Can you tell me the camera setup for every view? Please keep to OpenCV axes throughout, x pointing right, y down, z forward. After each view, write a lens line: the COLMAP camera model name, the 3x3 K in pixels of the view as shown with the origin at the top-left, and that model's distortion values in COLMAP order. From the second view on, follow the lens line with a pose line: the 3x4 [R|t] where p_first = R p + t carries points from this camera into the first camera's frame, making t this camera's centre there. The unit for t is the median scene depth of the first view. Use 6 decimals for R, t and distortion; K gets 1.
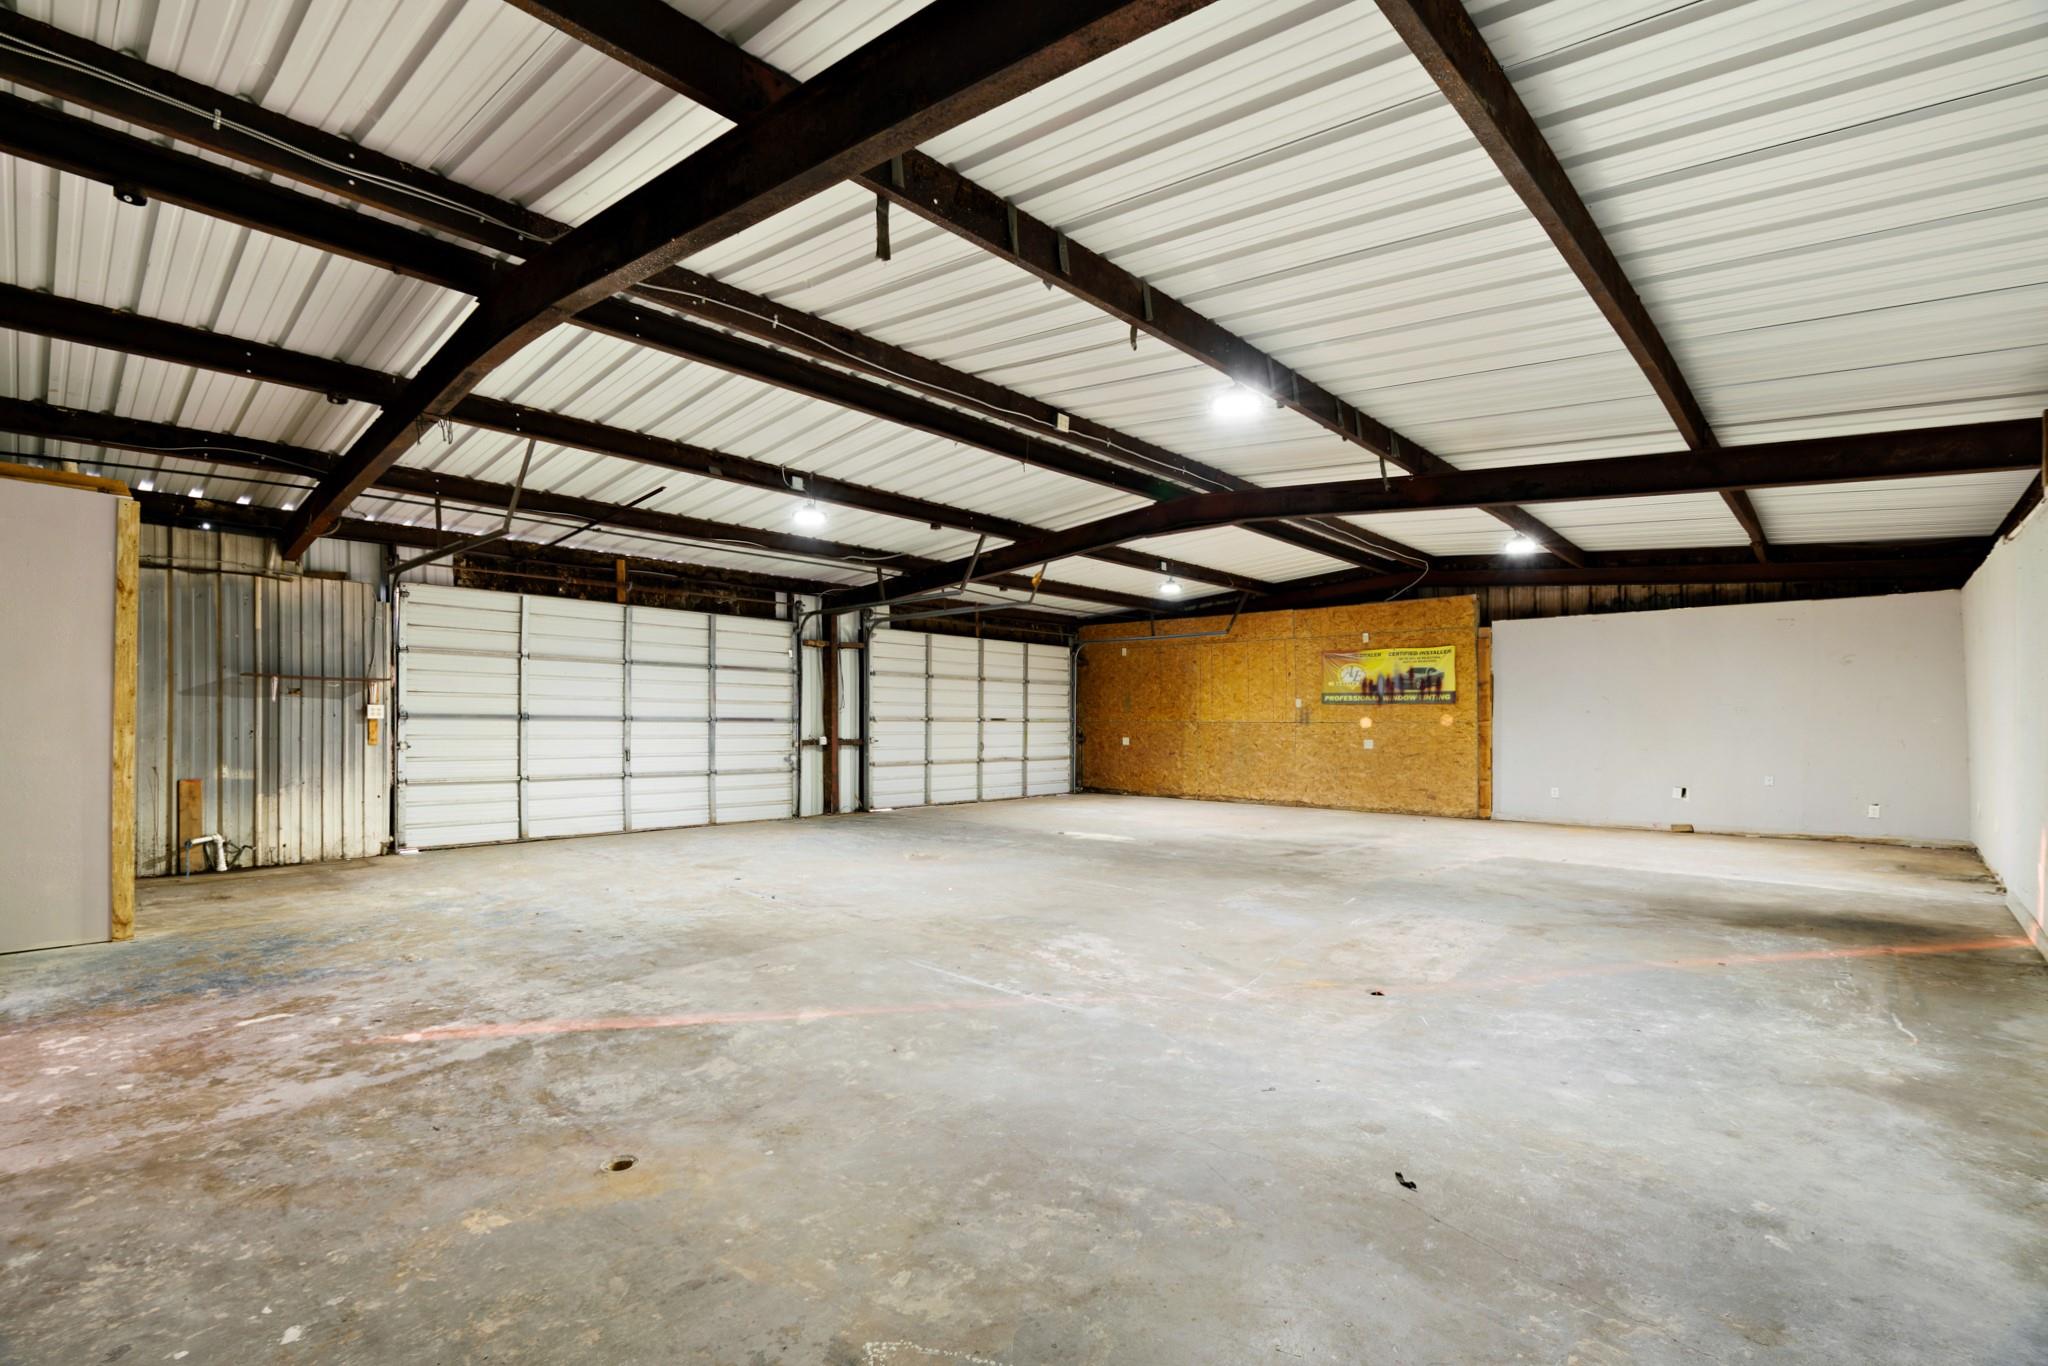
lens RADIAL K [[933.9, 0, 1021.6], [0, 933.9, 706.4], [0, 0, 1]] dist [-0.013931, 0.000489]
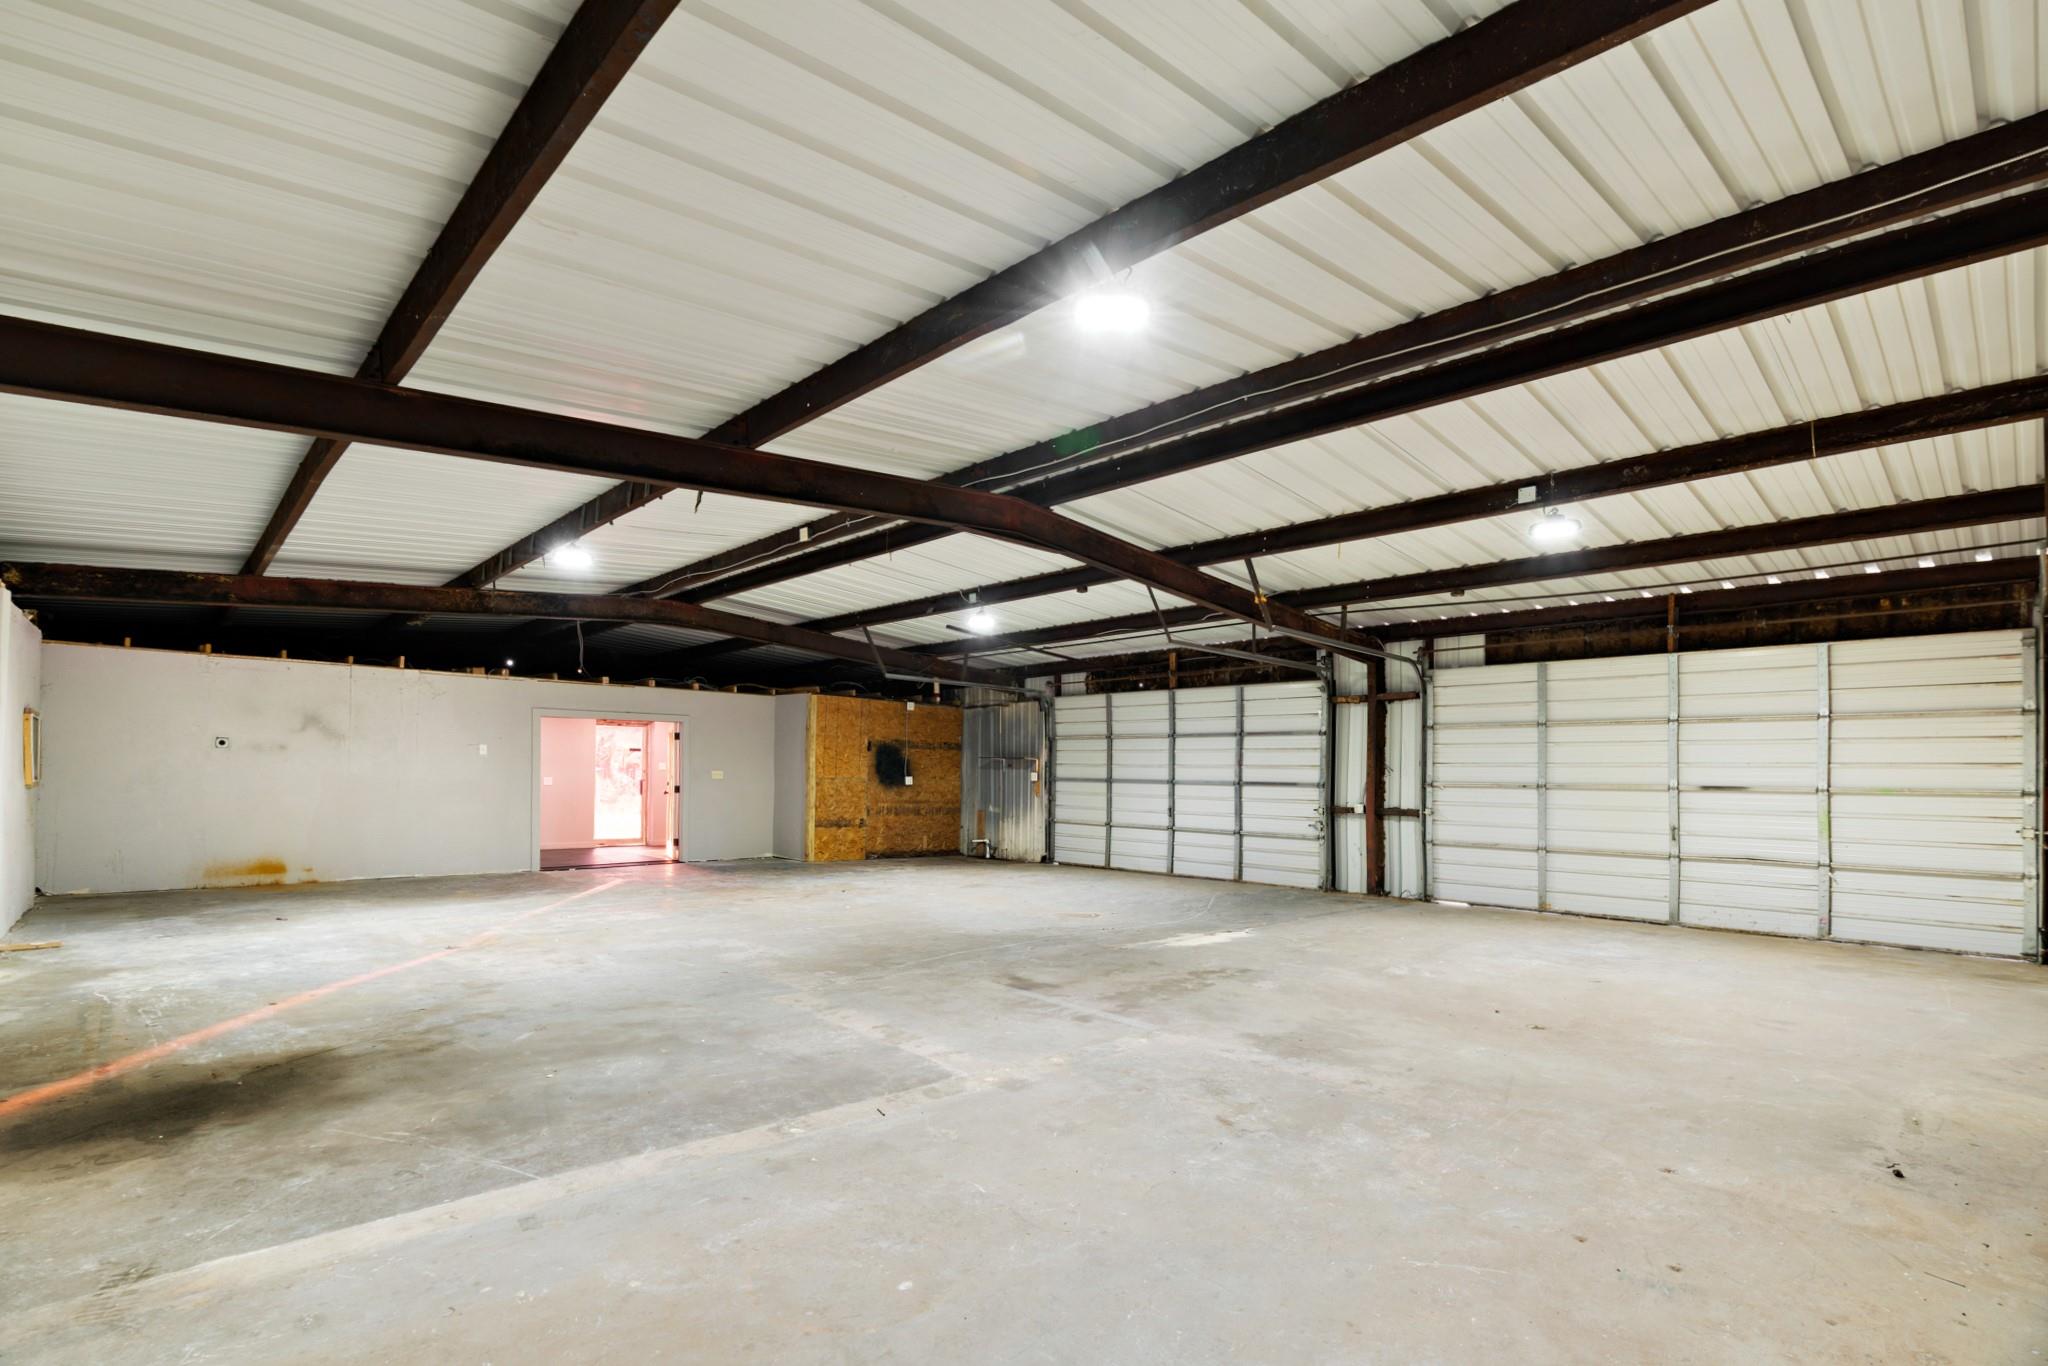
lens RADIAL K [[912.5, 0, 1023.4], [0, 912.5, 771.7], [0, 0, 1]] dist [-0.069513, 0.030267]
pose [[-0.055062, -0.013528, -0.998391, 0.675095], [-0.000011, 0.999908, -0.013547, 0.013804], [0.998483, -0.000735, -0.055057, 0.751933]]
